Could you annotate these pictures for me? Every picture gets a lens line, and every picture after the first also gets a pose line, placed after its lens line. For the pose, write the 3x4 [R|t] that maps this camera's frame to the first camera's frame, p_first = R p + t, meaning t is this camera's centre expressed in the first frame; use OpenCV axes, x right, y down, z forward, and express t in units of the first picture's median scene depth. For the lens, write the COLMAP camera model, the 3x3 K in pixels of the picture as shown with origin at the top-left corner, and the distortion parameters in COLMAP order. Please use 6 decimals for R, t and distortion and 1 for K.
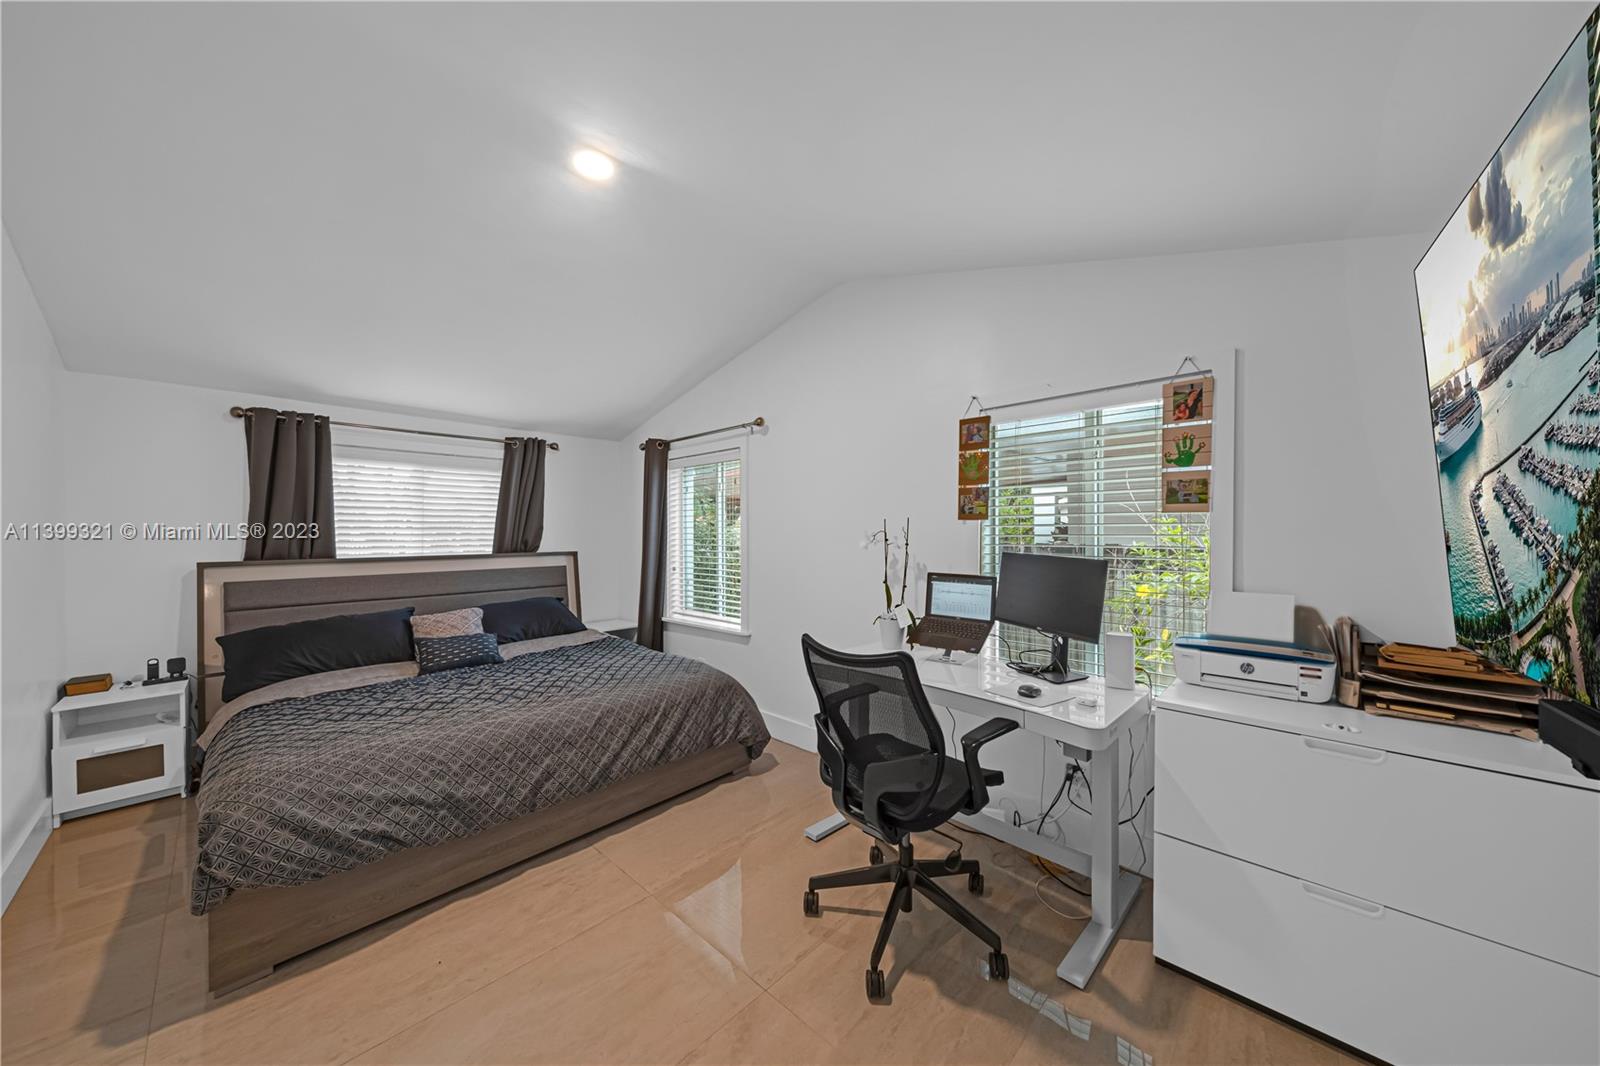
lens RADIAL K [[560.7, 0, 802.5], [0, 560.7, 534.2], [0, 0, 1]] dist [-0.001349, -0.000139]
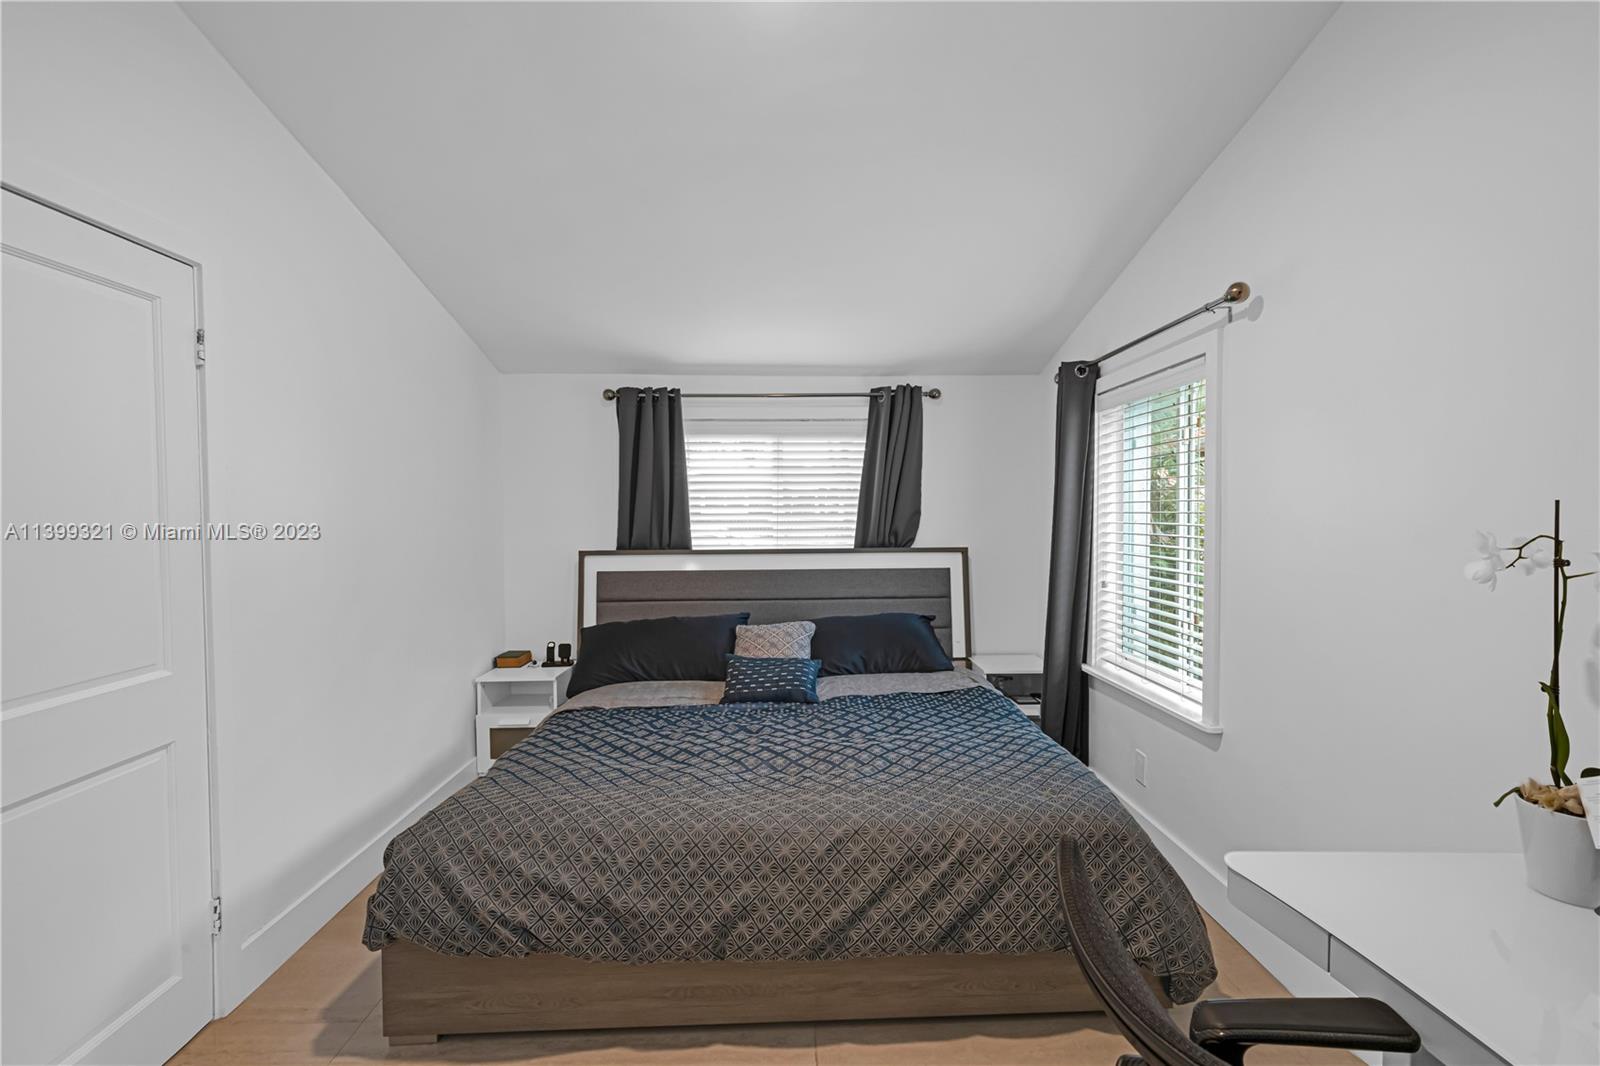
lens RADIAL K [[748.5, 0, 794.3], [0, 748.5, 534.1], [0, 0, 1]] dist [0.004018, 0.000284]
pose [[0.698257, 0.021400, -0.715527, 0.158459], [0.000987, 0.999523, 0.030856, -0.022264], [0.715846, -0.022252, 0.697903, 0.383182]]
